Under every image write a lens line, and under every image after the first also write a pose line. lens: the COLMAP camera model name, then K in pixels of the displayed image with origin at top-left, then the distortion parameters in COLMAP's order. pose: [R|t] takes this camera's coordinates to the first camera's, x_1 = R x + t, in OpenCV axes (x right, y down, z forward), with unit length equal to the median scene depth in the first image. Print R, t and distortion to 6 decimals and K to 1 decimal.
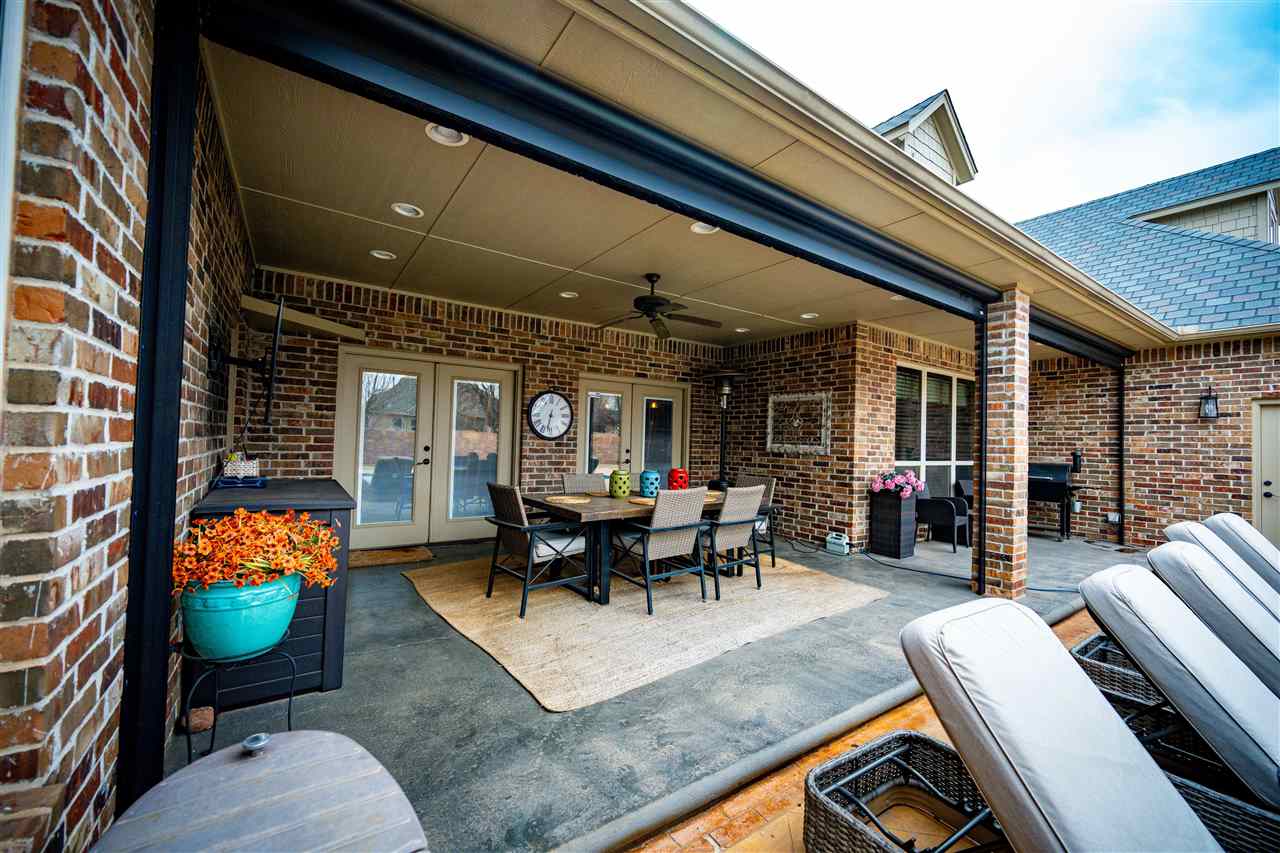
lens RADIAL K [[504.1, 0, 644.9], [0, 504.1, 426.8], [0, 0, 1]] dist [-0.002378, -0.000247]
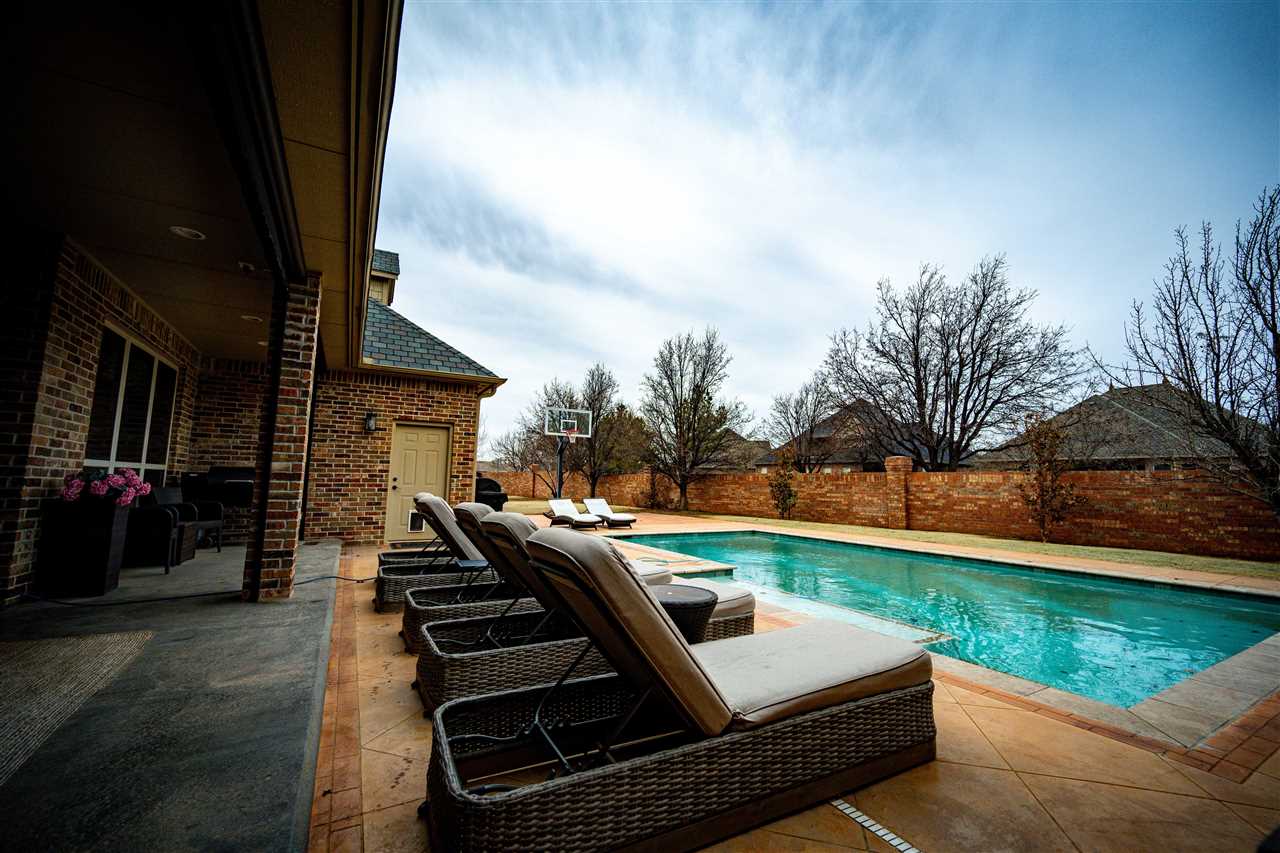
lens RADIAL K [[504.1, 0, 642.3], [0, 504.1, 427.5], [0, 0, 1]] dist [-0.002378, -0.000247]
pose [[0.086927, 0.081672, 0.992861, -0.121608], [-0.037541, 0.996194, -0.078659, 0.052429], [-0.995507, -0.030436, 0.089662, 0.183482]]
